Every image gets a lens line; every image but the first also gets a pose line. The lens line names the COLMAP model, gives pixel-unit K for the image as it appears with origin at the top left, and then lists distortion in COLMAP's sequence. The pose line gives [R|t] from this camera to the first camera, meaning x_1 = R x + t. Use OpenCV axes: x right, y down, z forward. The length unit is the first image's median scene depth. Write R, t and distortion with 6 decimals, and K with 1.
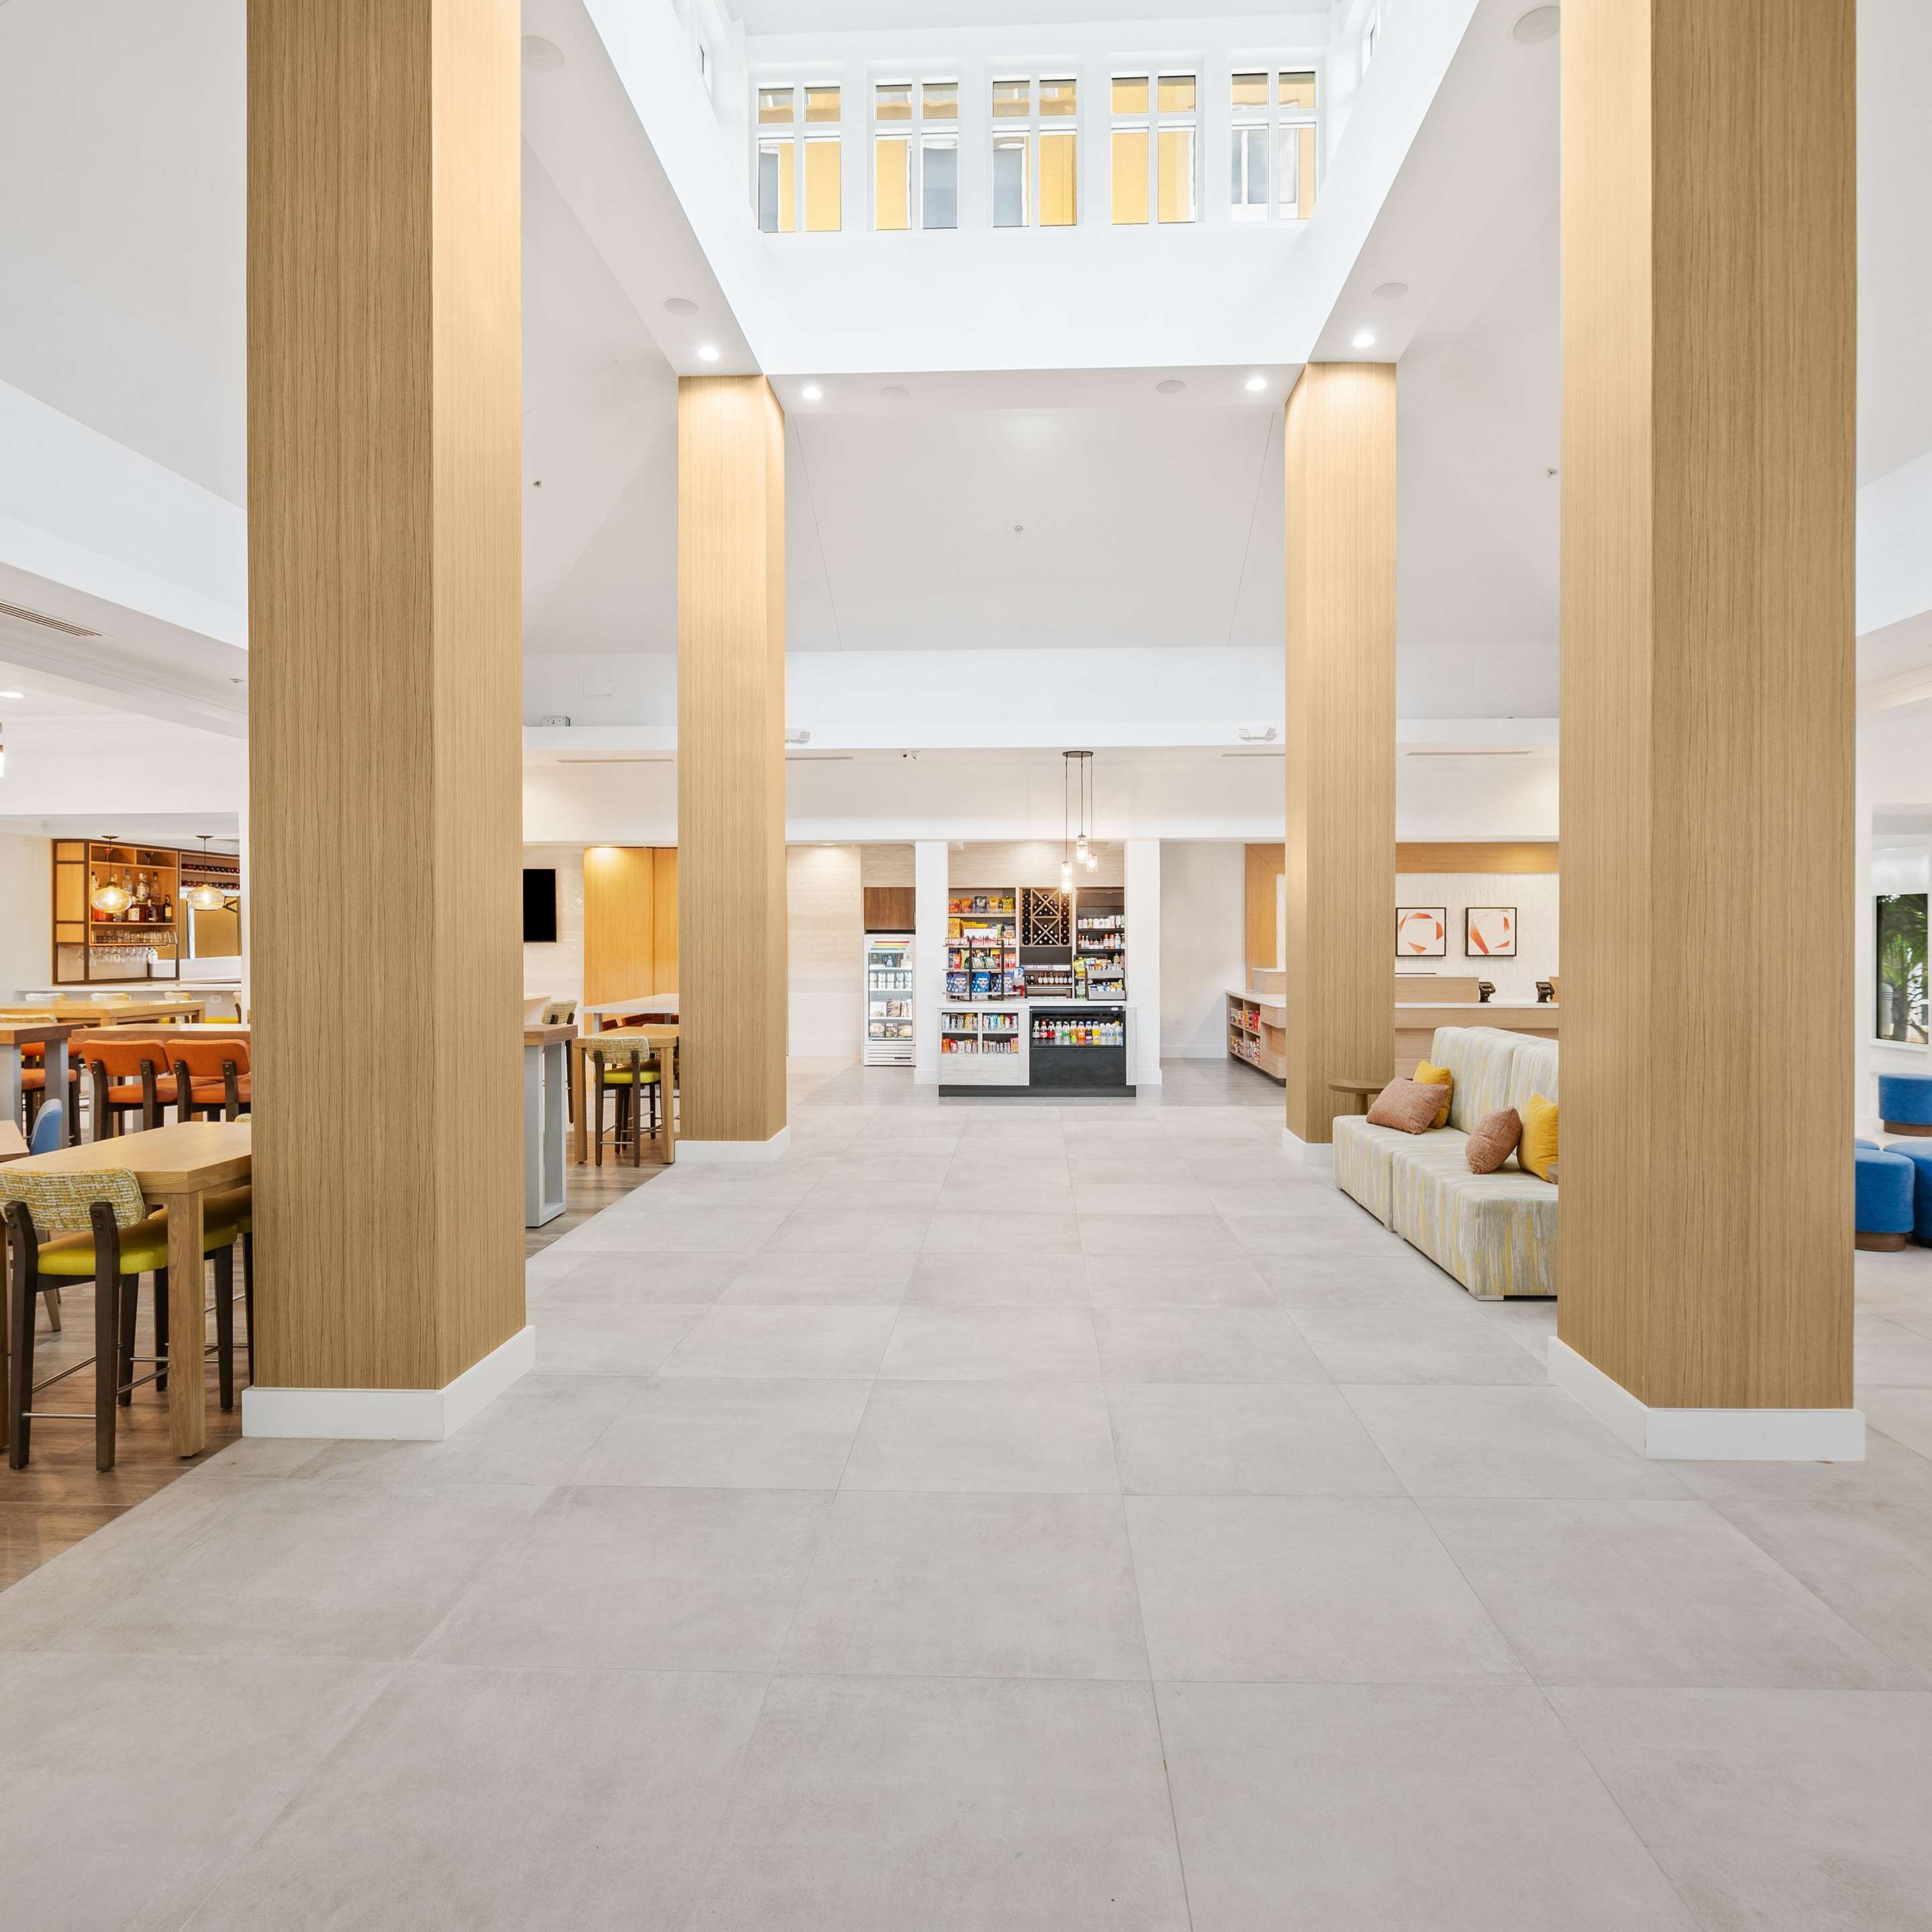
lens RADIAL K [[1179.7, 0, 966.9], [0, 1179.7, 903.8], [0, 0, 1]] dist [-0.001602, 0.001505]
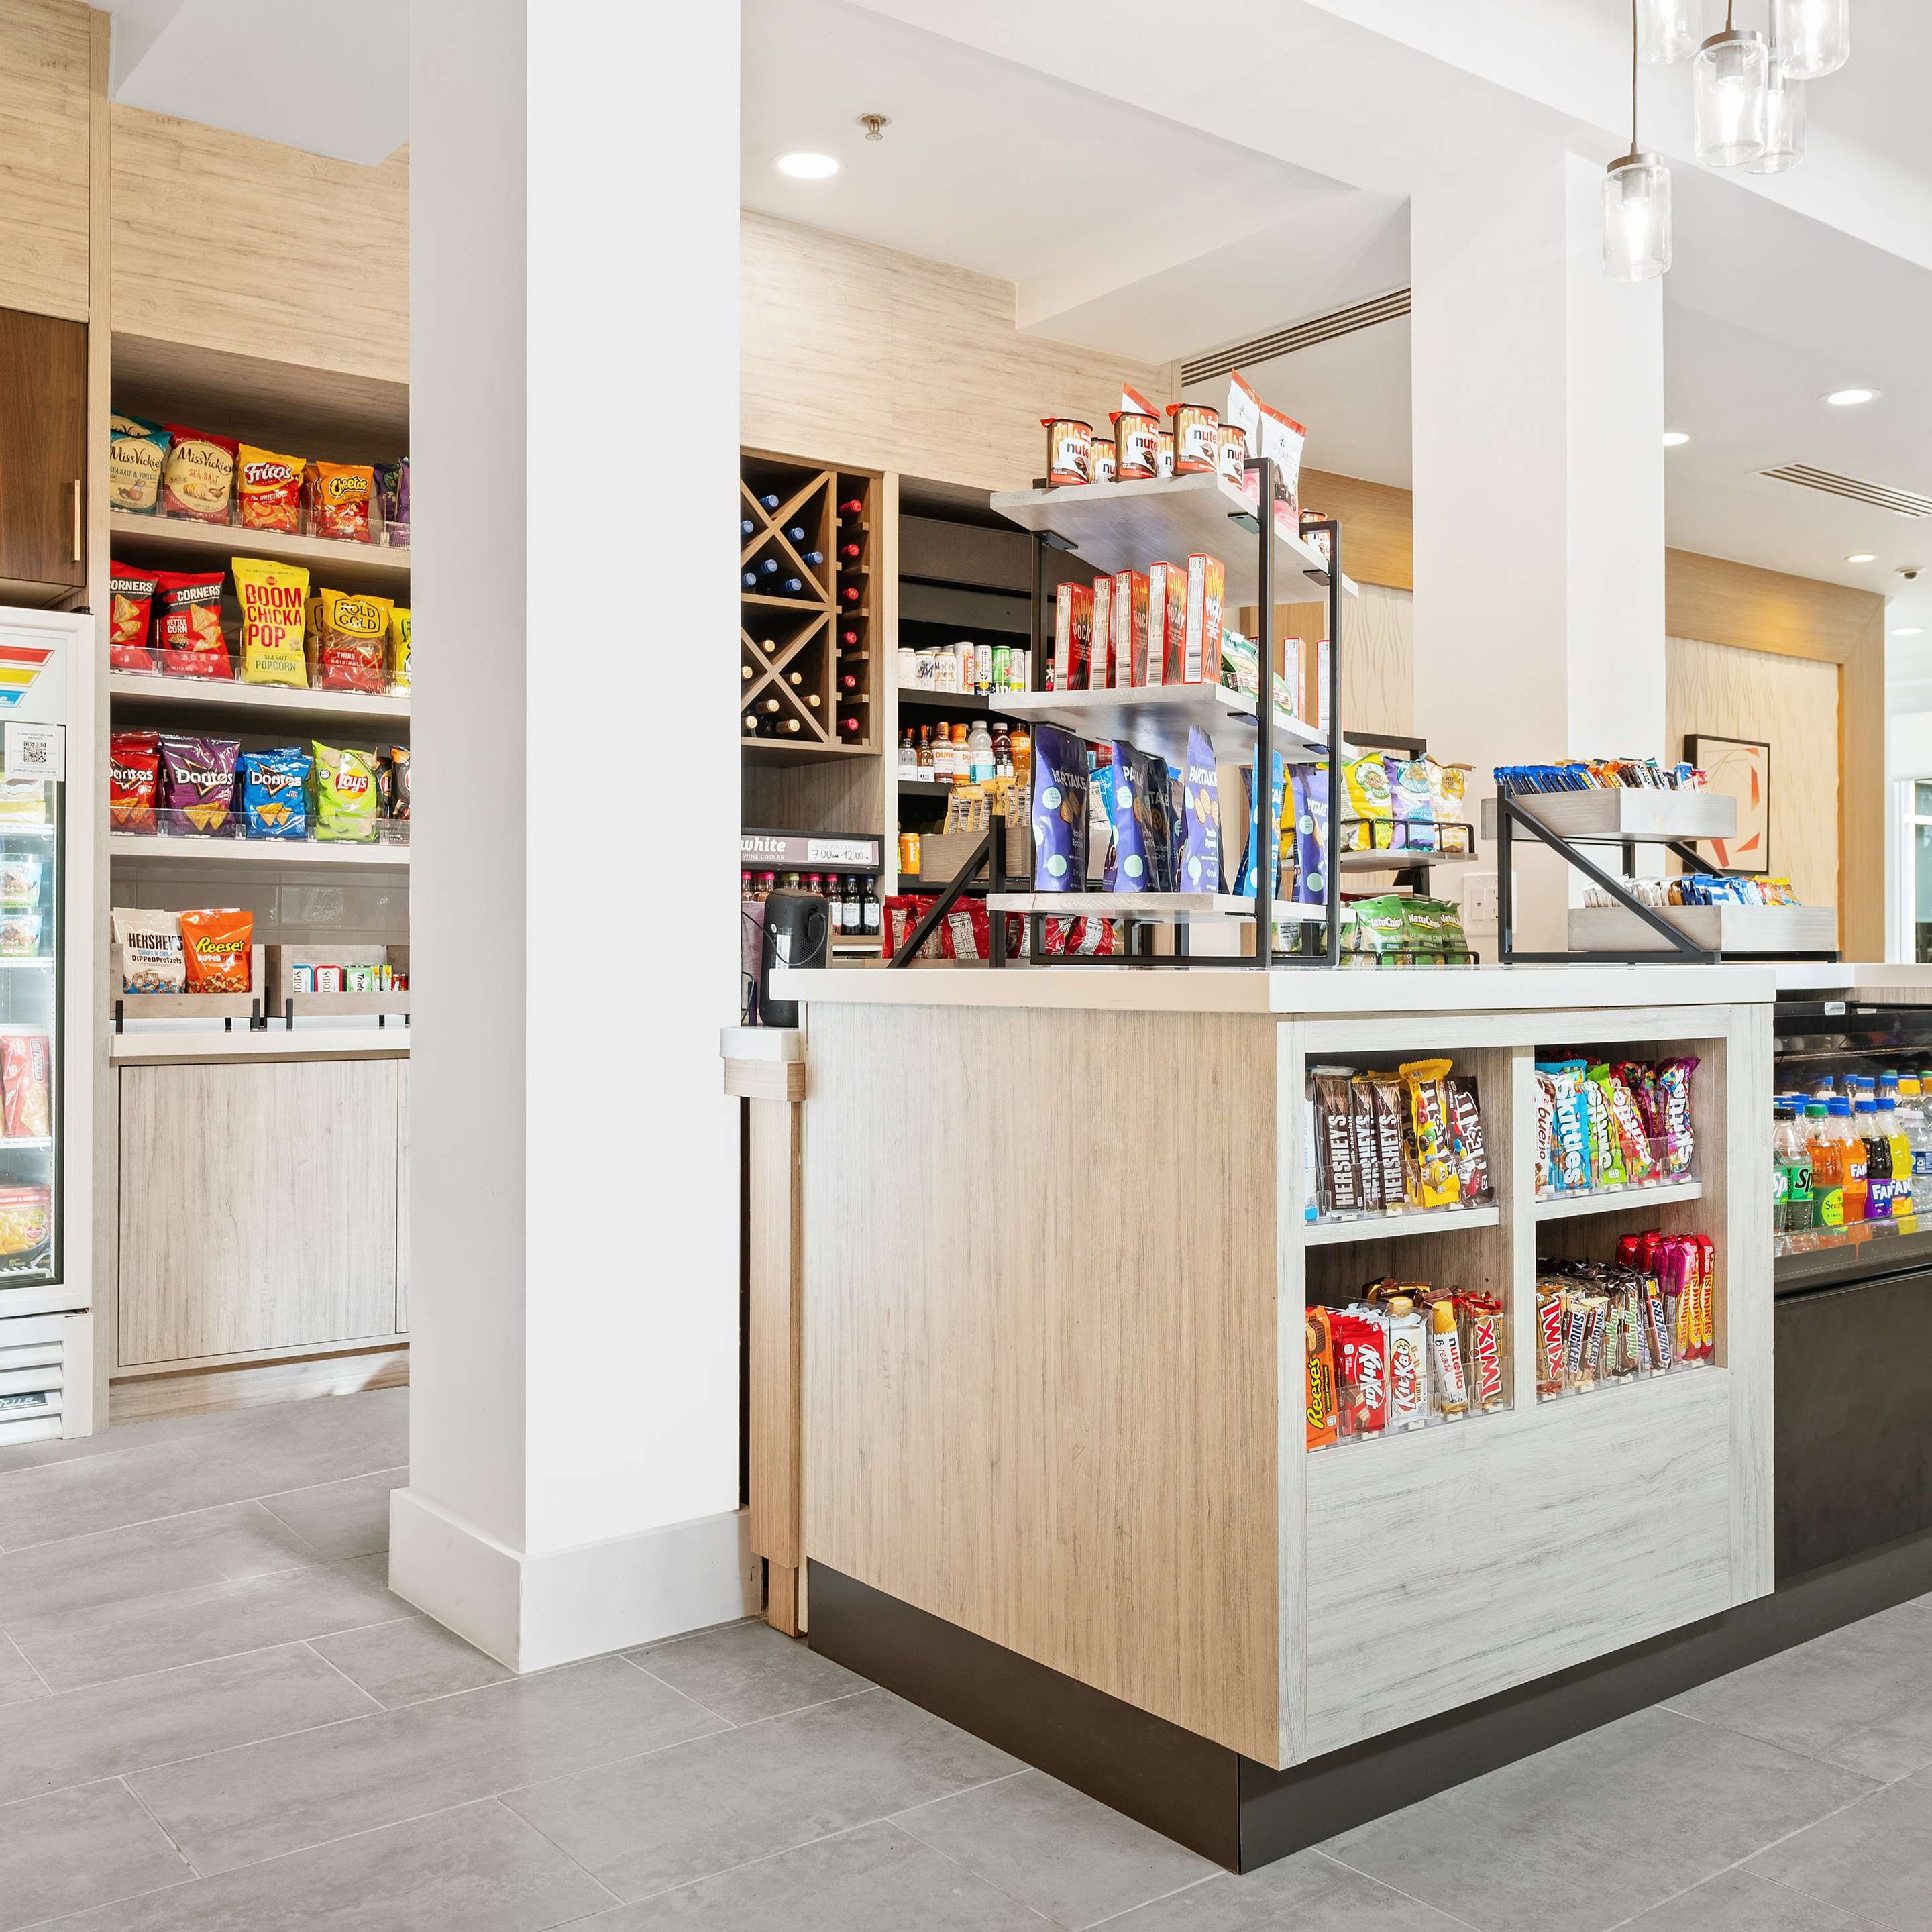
lens RADIAL K [[1934.5, 0, 966.0], [0, 1934.5, 966.0], [0, 0, 1]] dist [0.002562, 0.002646]
pose [[0.762810, -0.000080, 0.646623, -0.150967], [-0.019424, 0.999546, 0.023039, 0.080705], [-0.646331, -0.030134, 0.762462, 0.885153]]
